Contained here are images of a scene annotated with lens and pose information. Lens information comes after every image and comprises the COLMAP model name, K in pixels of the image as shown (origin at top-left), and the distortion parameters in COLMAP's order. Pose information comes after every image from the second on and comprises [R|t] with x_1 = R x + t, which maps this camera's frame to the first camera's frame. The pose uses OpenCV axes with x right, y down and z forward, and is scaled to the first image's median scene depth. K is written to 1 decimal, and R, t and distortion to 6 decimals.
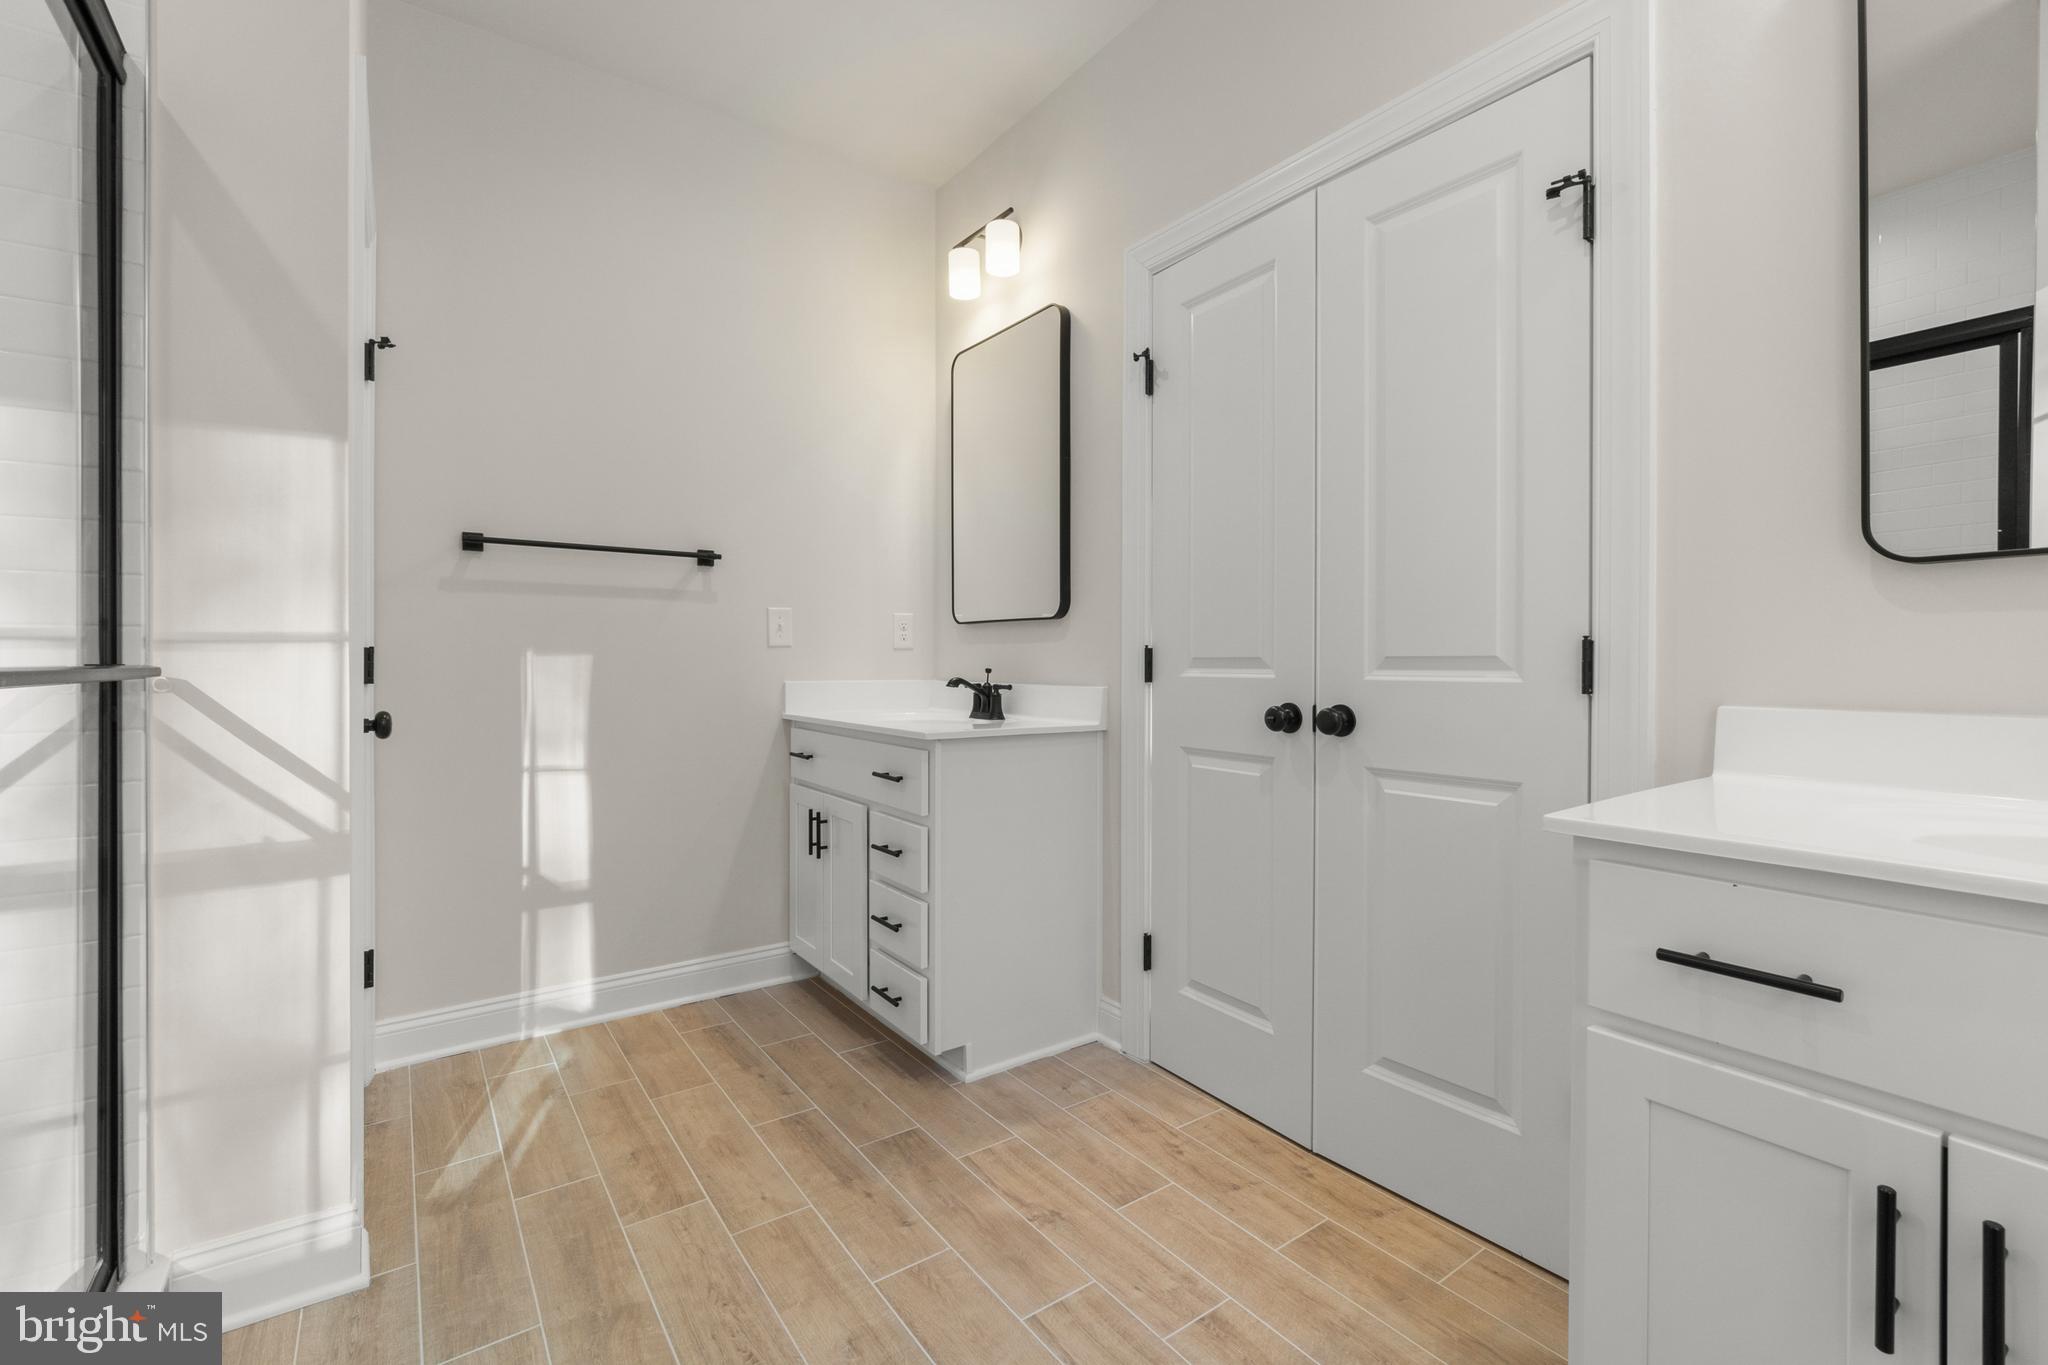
lens RADIAL K [[897.0, 0, 1010.7], [0, 897.0, 680.9], [0, 0, 1]] dist [-0.002296, -0.000239]
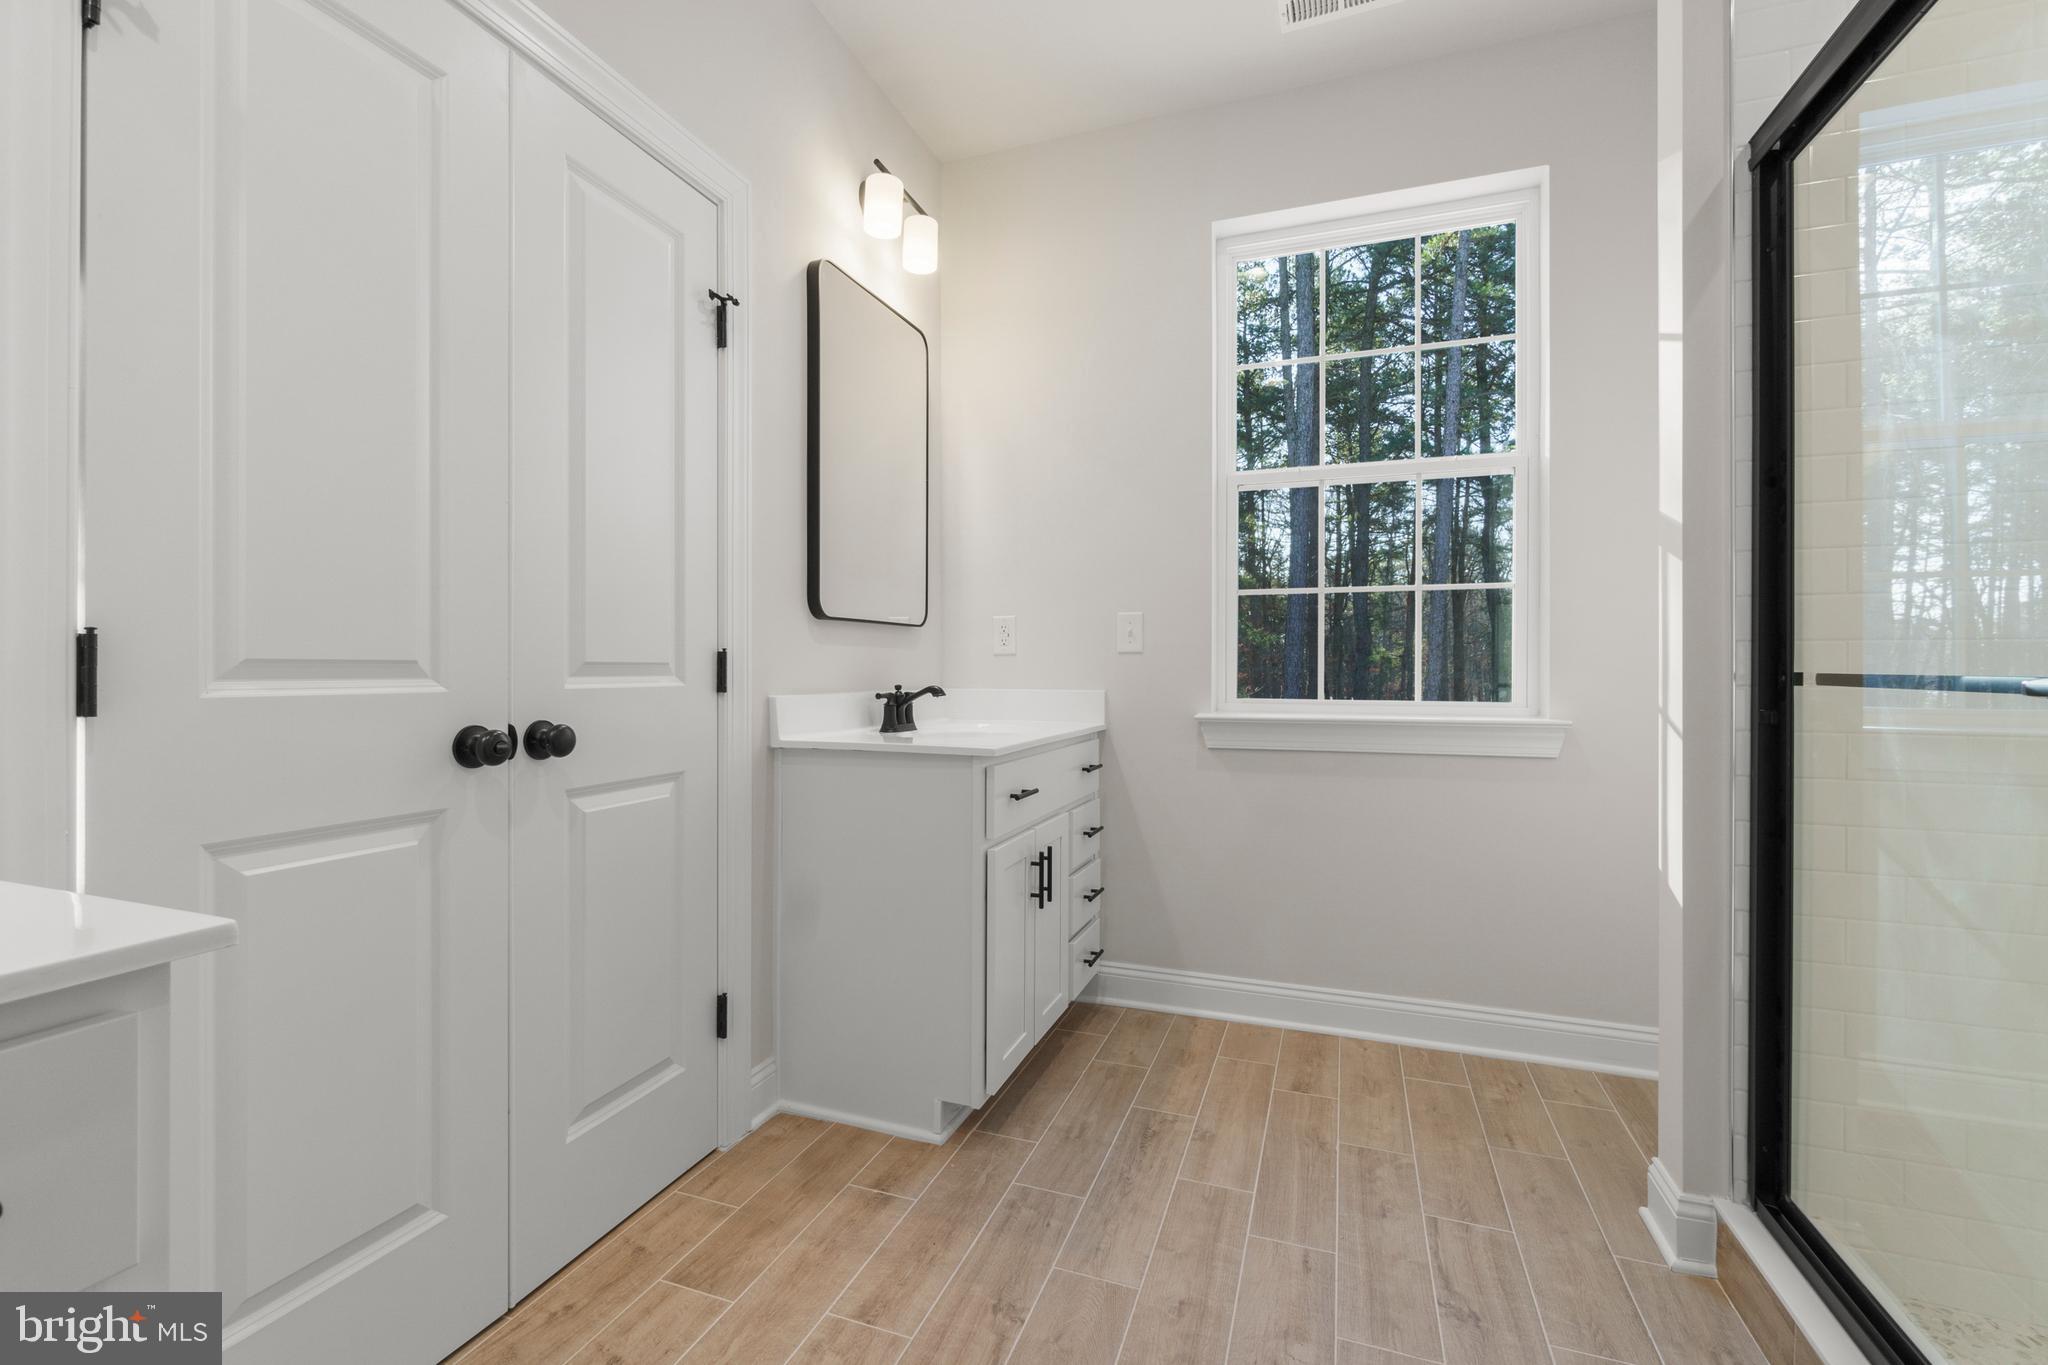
lens RADIAL K [[883.8, 0, 1025.4], [0, 883.8, 660.2], [0, 0, 1]] dist [-0.002132, -0.000041]
pose [[-0.583606, 0.006876, 0.812008, -0.627900], [0.012335, 0.999924, 0.000398, -0.027013], [-0.811943, 0.010248, -0.583646, 1.279346]]
